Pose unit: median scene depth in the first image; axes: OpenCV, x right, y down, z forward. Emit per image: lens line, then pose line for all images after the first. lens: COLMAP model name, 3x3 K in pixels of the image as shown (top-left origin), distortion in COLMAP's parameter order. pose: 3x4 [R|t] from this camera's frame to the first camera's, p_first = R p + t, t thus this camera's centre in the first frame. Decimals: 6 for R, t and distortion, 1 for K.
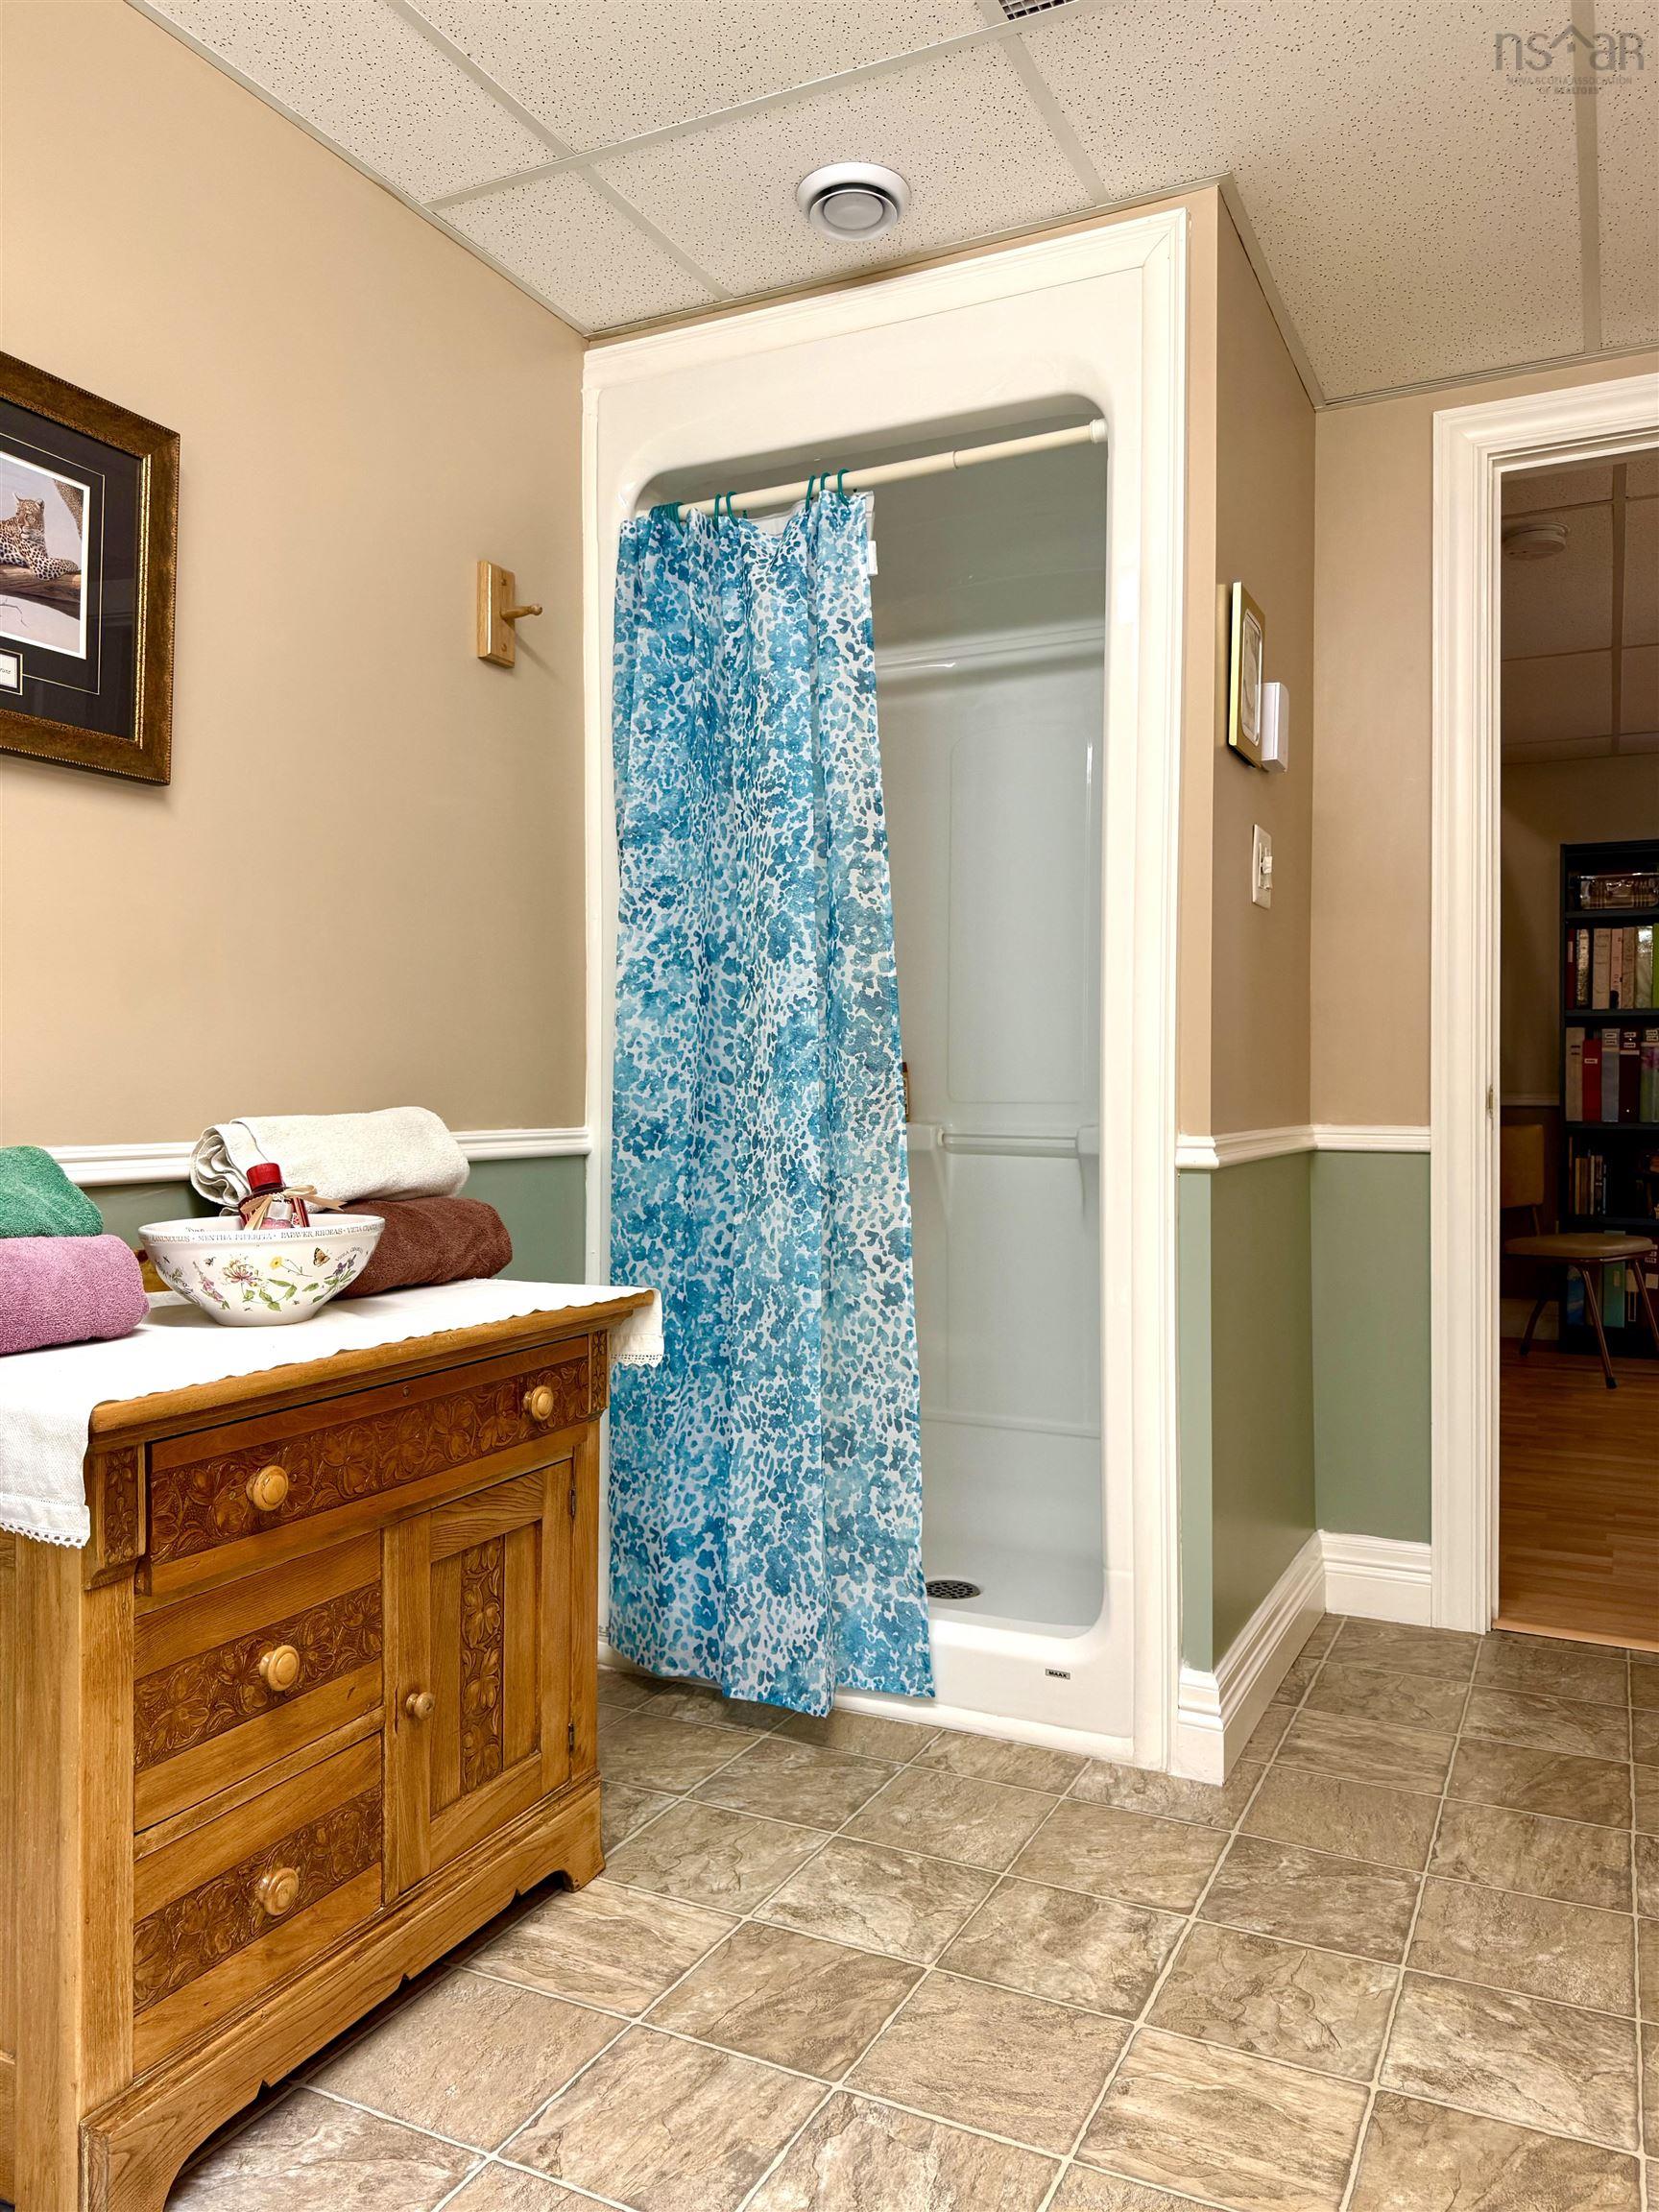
lens RADIAL K [[1572.1, 0, 827.9], [0, 1572.1, 1096.2], [0, 0, 1]] dist [0.044896, -0.048827]
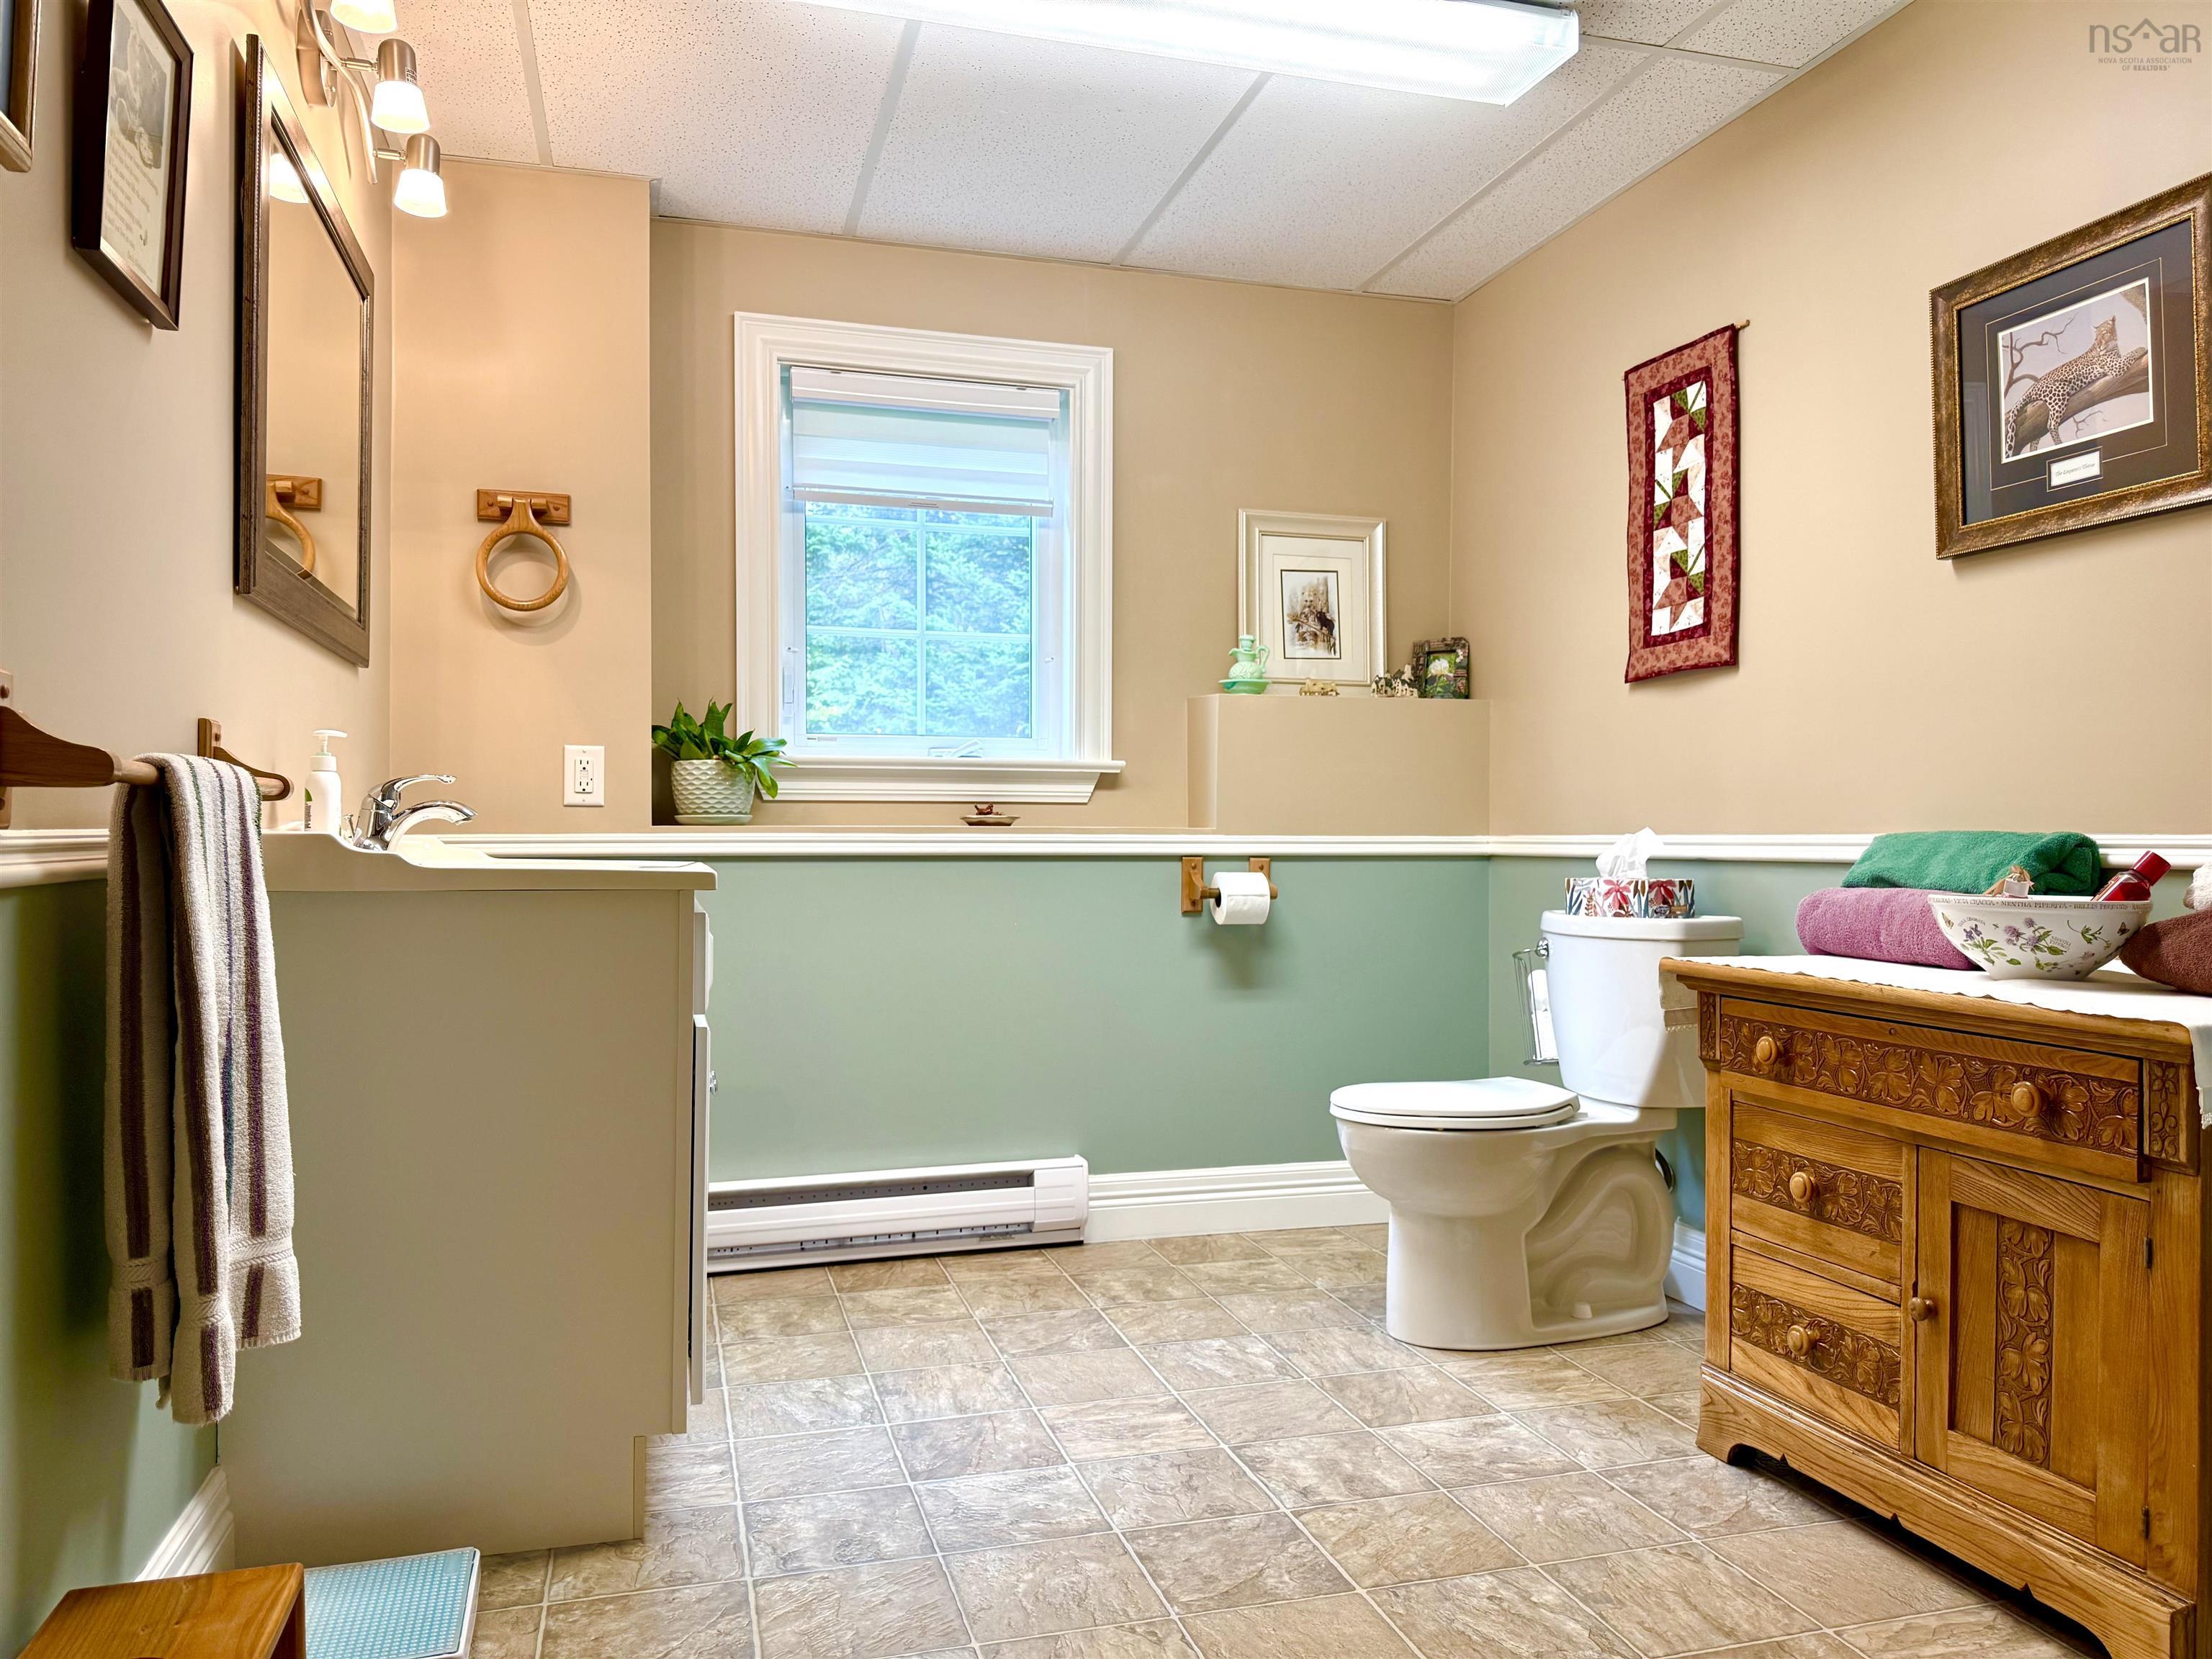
lens RADIAL K [[1572.1, 0, 1107.6], [0, 1572.1, 831.2], [0, 0, 1]] dist [0.044896, -0.048827]
pose [[-0.737677, -0.008113, -0.675105, 0.920599], [-0.005550, 0.999967, -0.005953, 0.040952], [0.675131, -0.000644, -0.737697, 1.377243]]
